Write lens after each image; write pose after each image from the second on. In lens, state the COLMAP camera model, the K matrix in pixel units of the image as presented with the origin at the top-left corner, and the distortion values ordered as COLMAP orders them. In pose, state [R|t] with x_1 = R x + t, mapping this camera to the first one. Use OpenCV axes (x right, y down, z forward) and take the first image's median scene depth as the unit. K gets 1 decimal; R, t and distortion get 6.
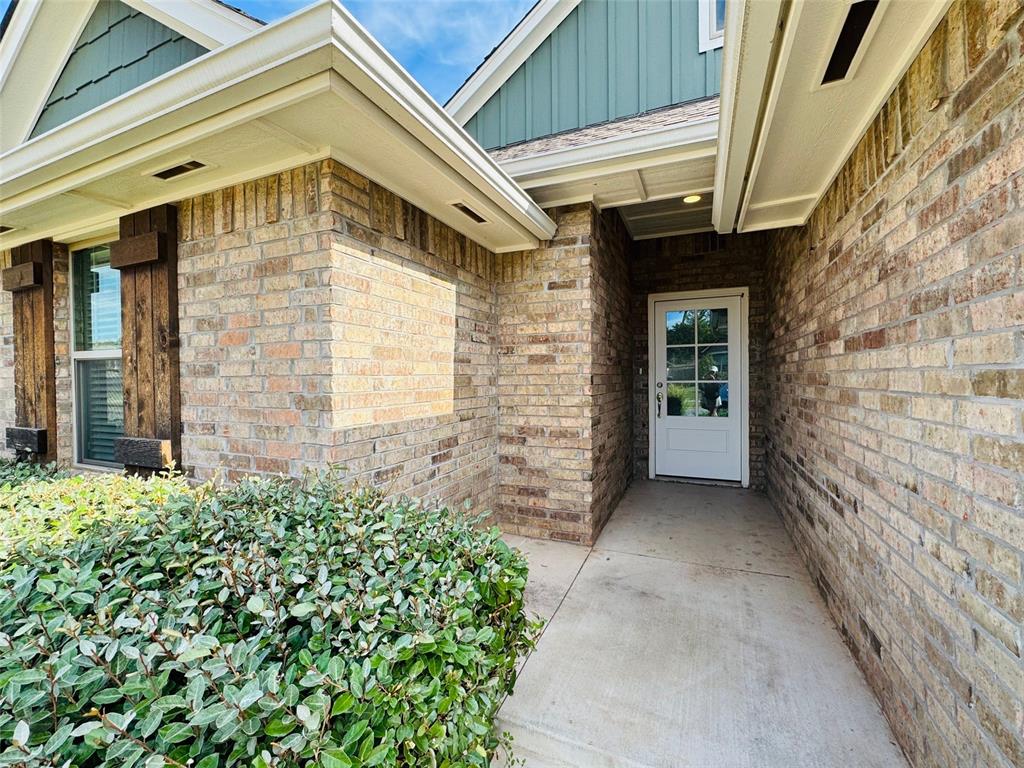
lens RADIAL K [[431.8, 0, 512.0], [0, 431.8, 384.0], [0, 0, 1]] dist [0.000228, 0.000069]
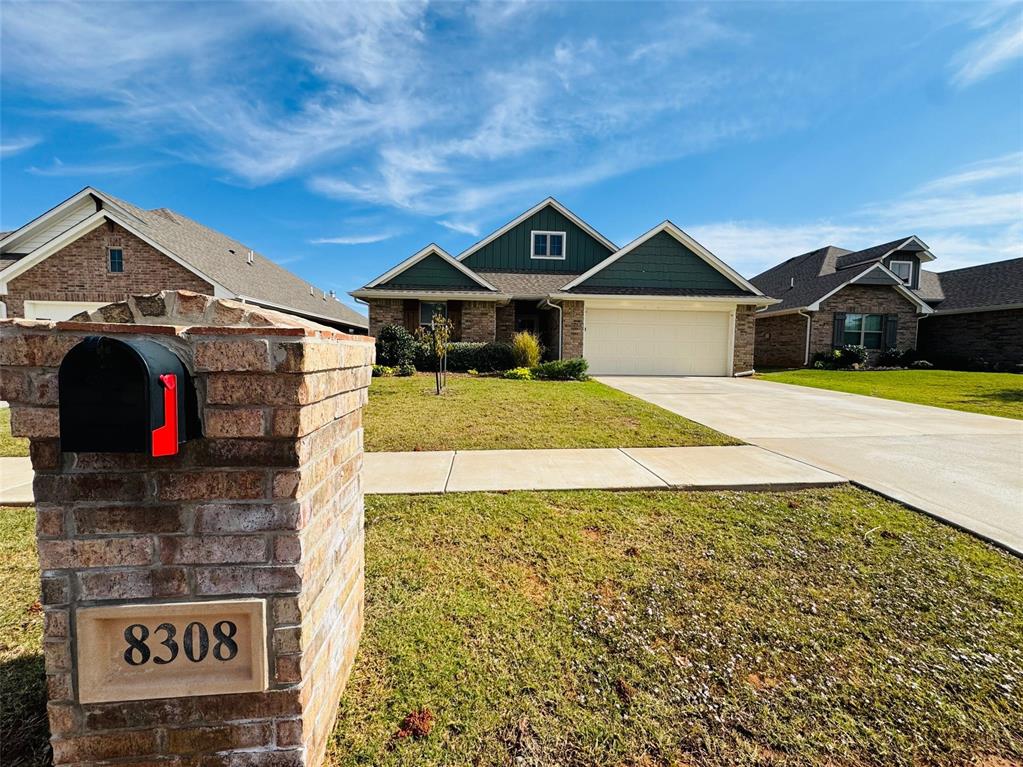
lens RADIAL K [[431.4, 0, 511.5], [0, 431.4, 383.5], [0, 0, 1]] dist [0.000228, 0.000069]
pose [[0.879316, -0.003636, 0.476225, -2.140310], [-0.015585, 0.999216, 0.036406, 0.358553], [-0.475984, -0.039434, 0.878569, -3.287406]]
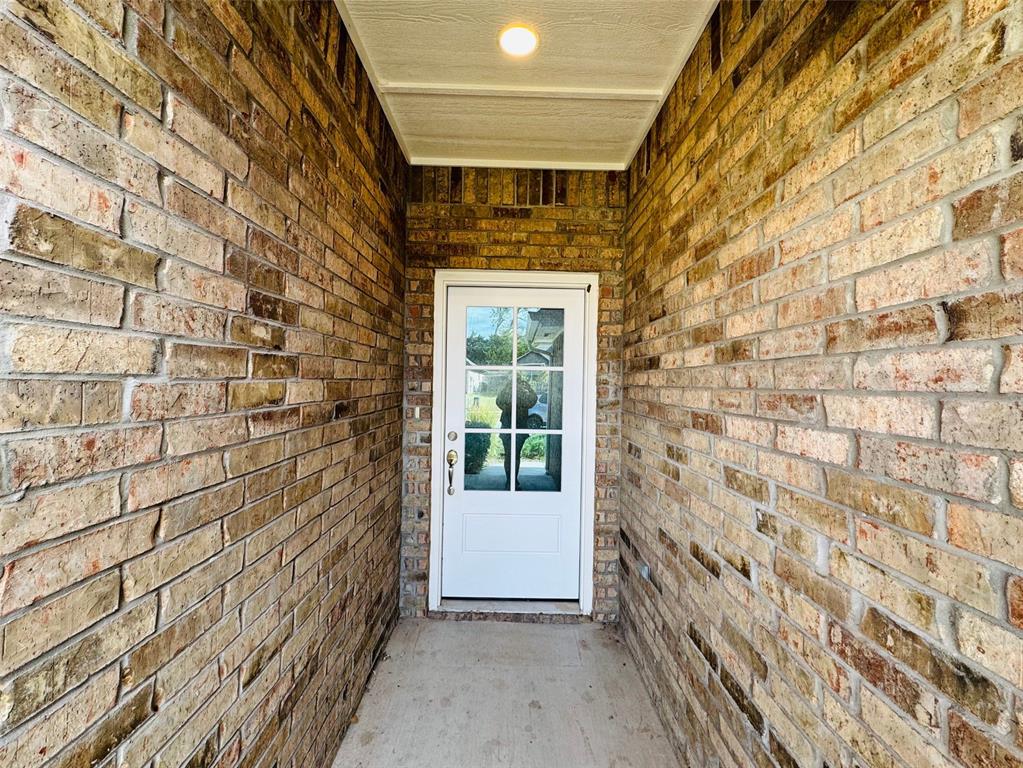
lens RADIAL K [[431.4, 0, 511.5], [0, 431.4, 384.0], [0, 0, 1]] dist [0.000228, 0.000069]
pose [[0.915098, 0.025202, 0.402444, 0.284962], [-0.022001, 0.999679, -0.012574, -0.090400], [-0.402632, 0.002652, 0.915358, 0.704819]]
